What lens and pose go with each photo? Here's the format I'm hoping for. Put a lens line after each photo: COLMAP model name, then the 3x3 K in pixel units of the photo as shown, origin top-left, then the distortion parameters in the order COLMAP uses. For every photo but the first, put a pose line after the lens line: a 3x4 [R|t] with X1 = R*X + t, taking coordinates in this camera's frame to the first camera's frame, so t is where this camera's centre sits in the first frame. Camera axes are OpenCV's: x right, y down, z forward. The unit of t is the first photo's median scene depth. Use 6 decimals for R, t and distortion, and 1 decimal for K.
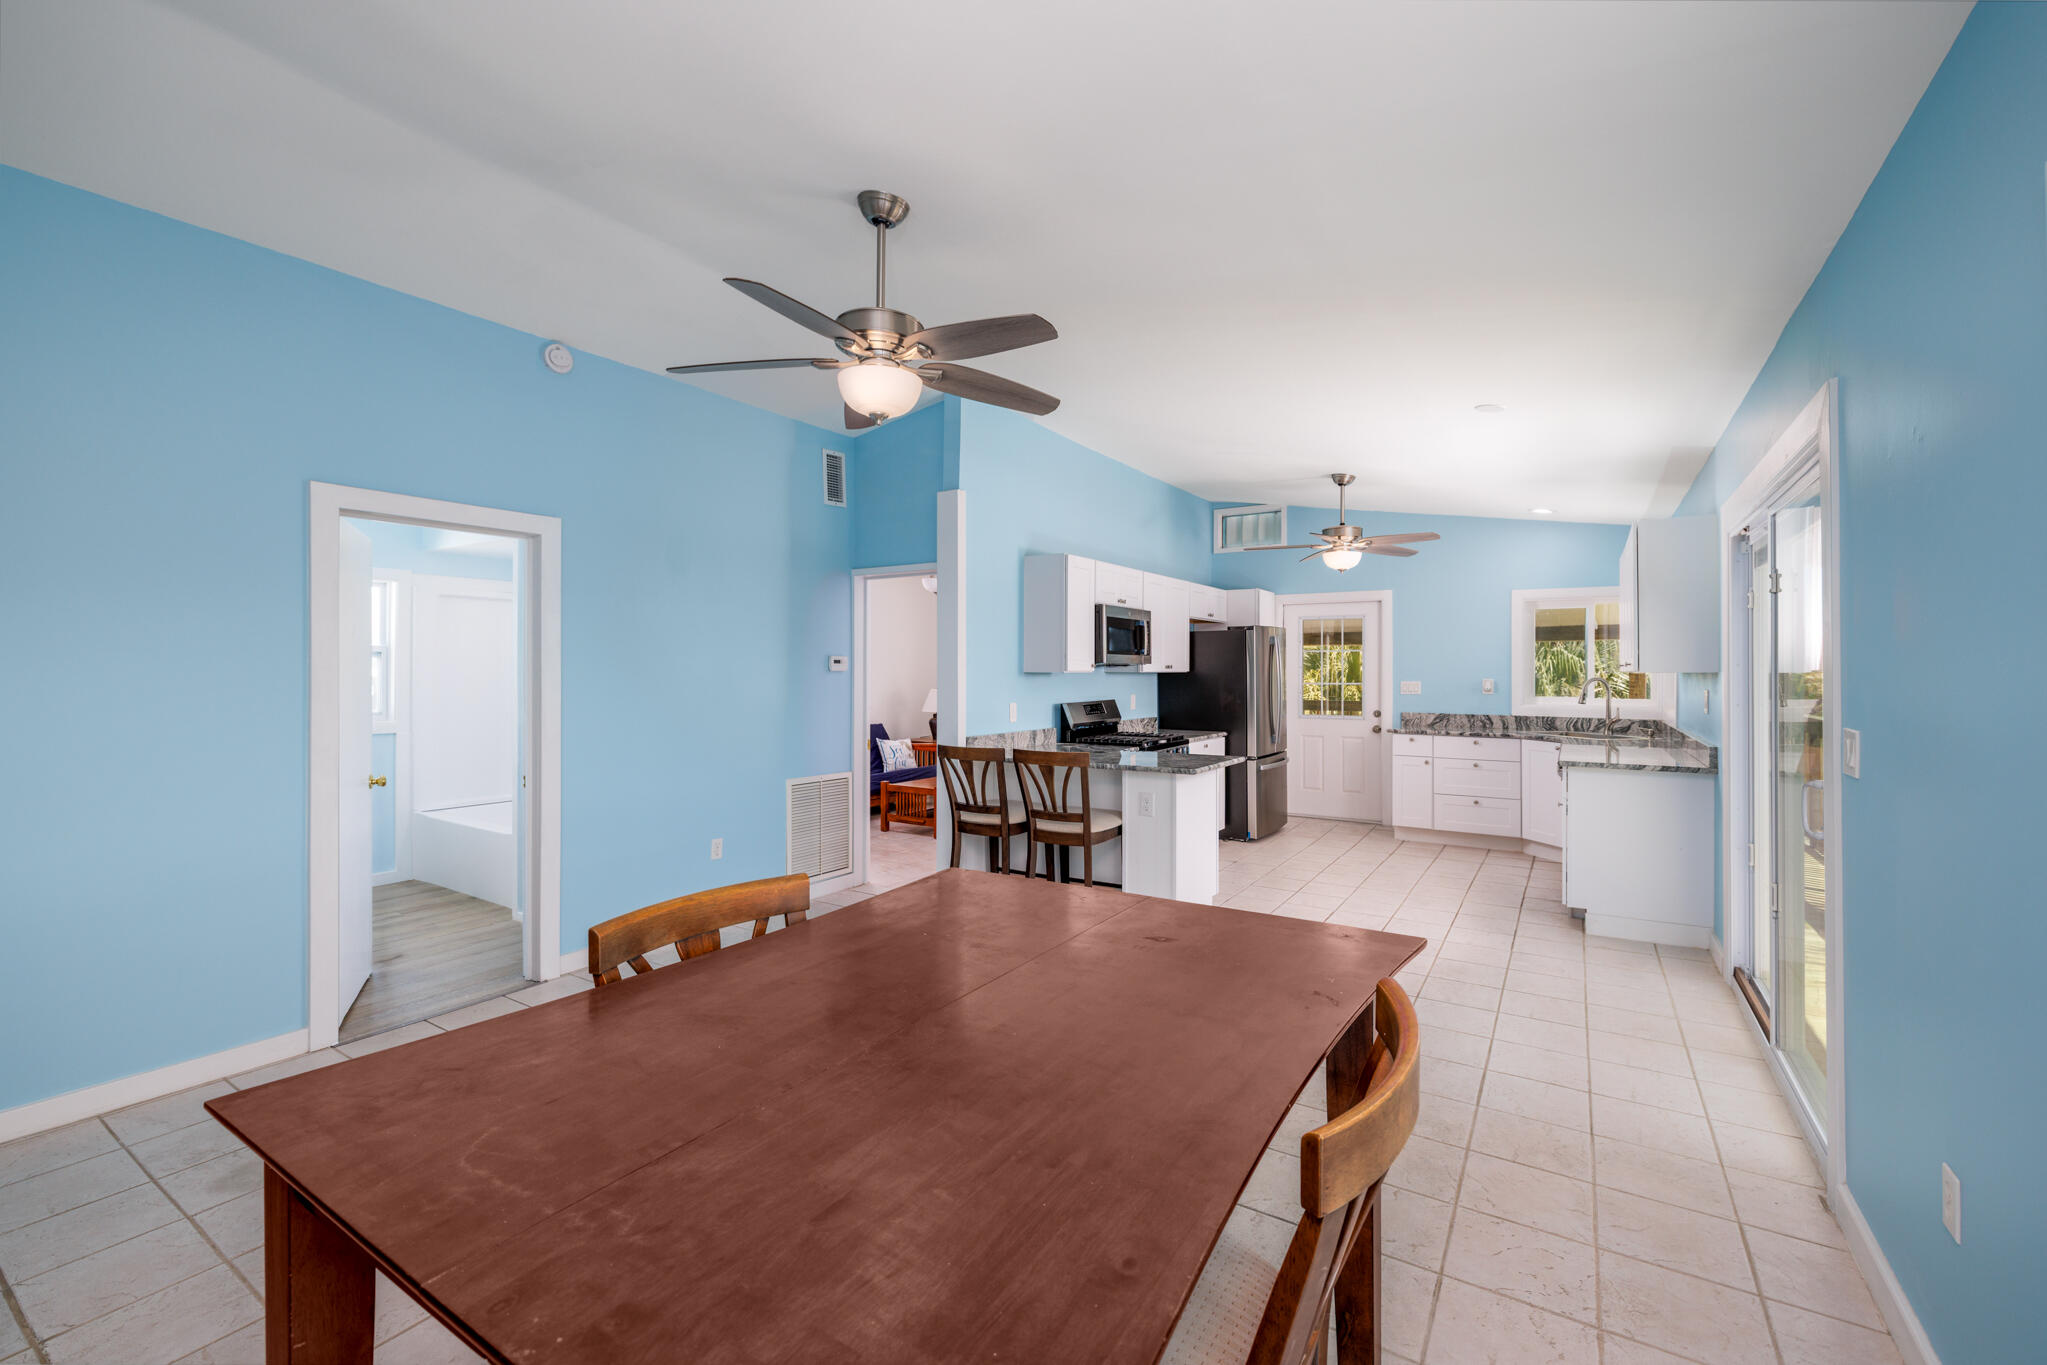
lens RADIAL K [[853.9, 0, 1027.1], [0, 853.9, 673.8], [0, 0, 1]] dist [0.001285, -0.000091]
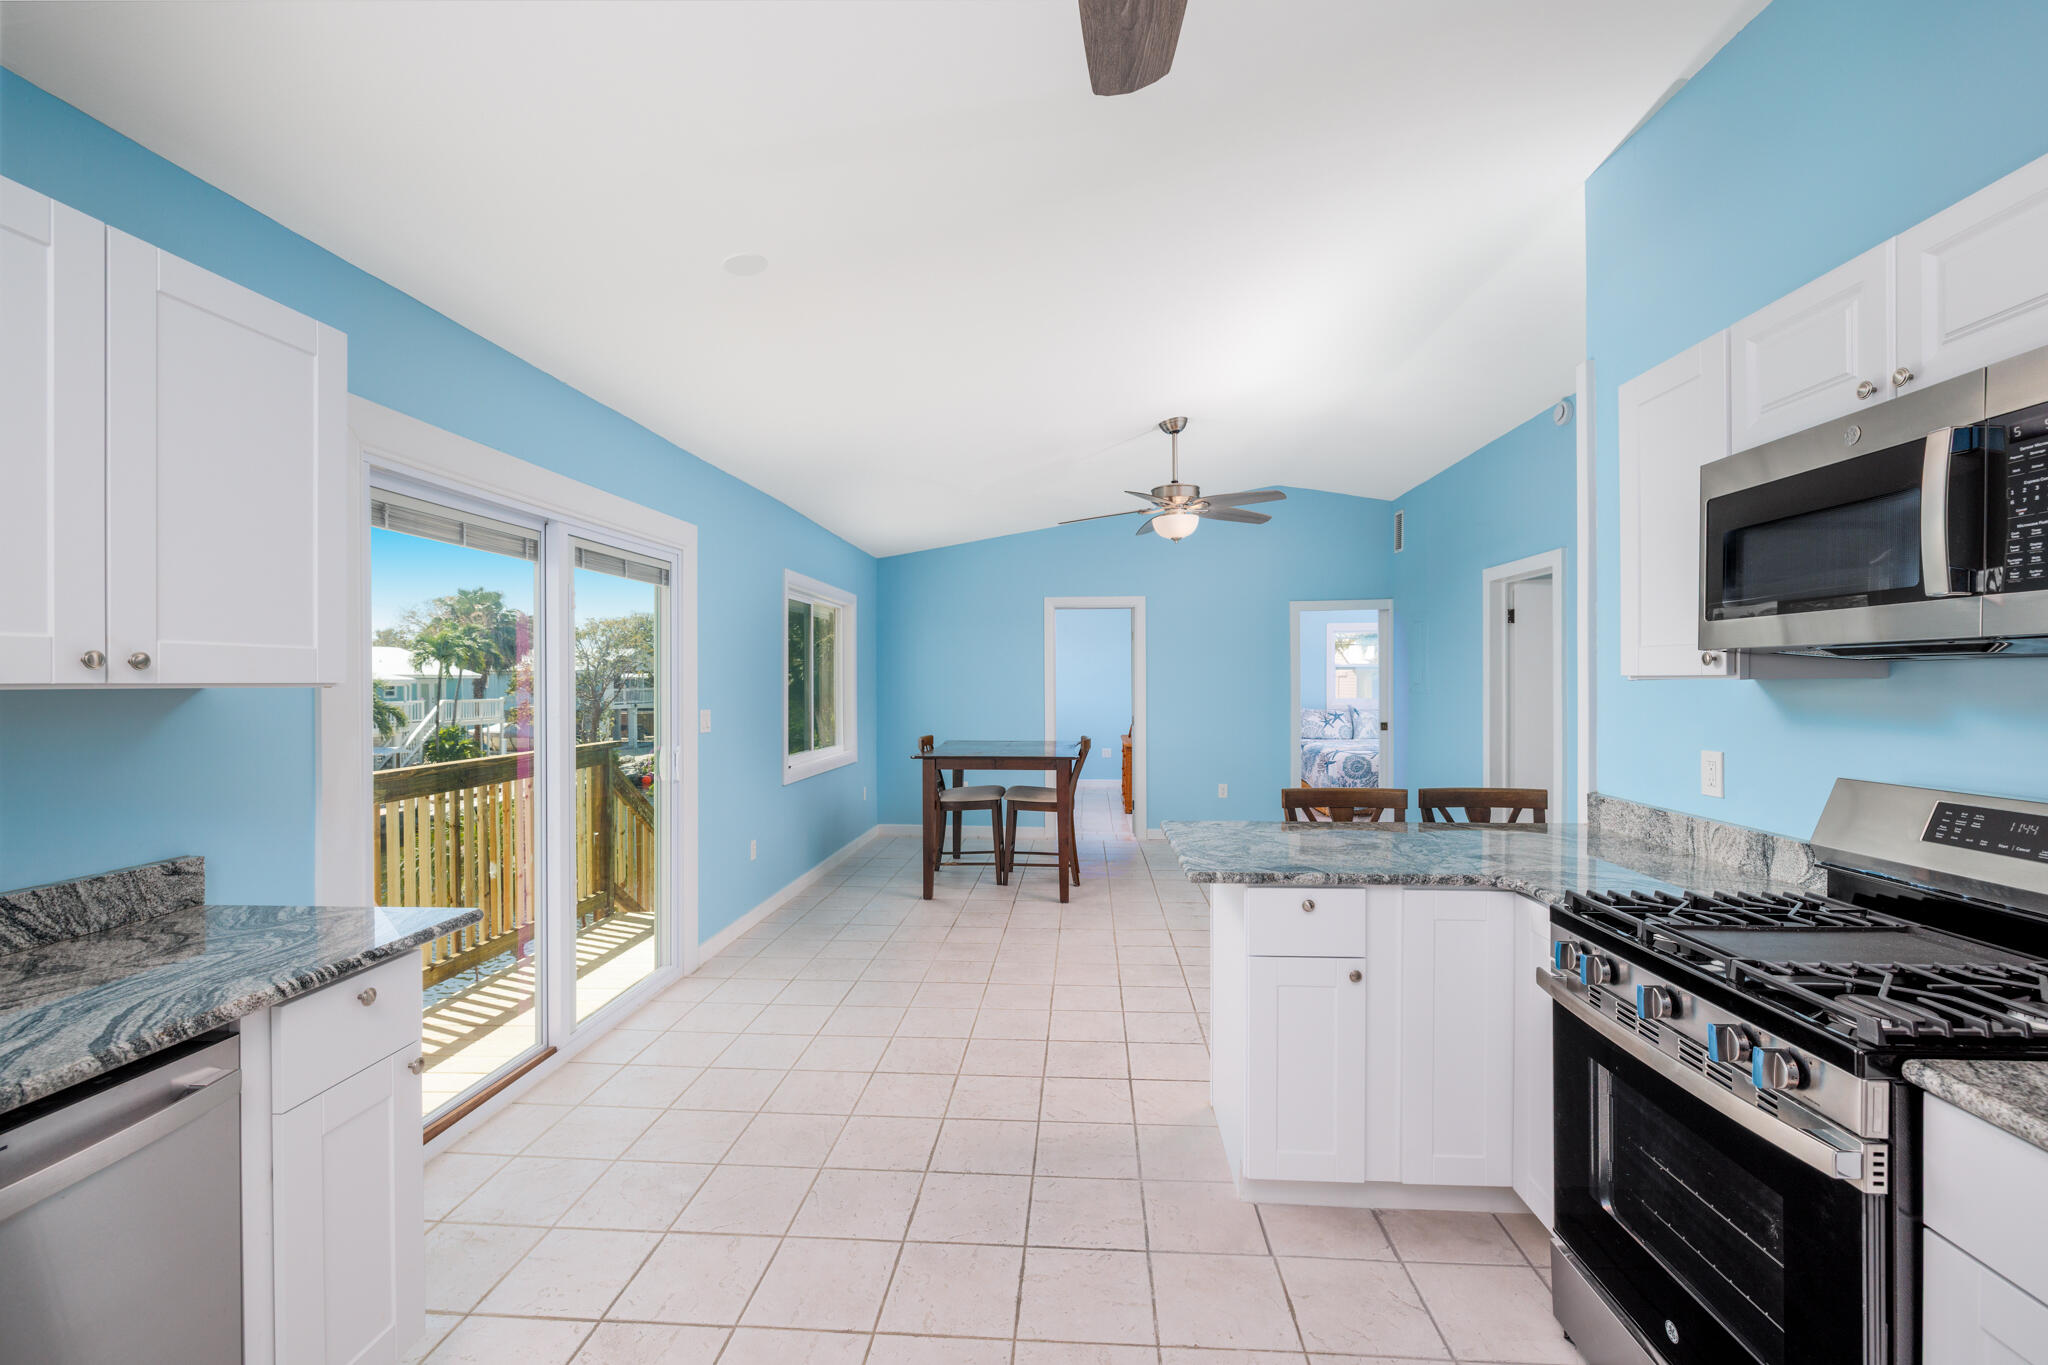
lens RADIAL K [[854.3, 0, 1027.6], [0, 854.3, 673.8], [0, 0, 1]] dist [0.001285, -0.000091]
pose [[-0.878212, 0.001842, -0.478268, 0.392132], [0.005083, 0.999972, -0.005484, -0.002696], [0.478244, -0.007247, -0.878197, 0.982036]]
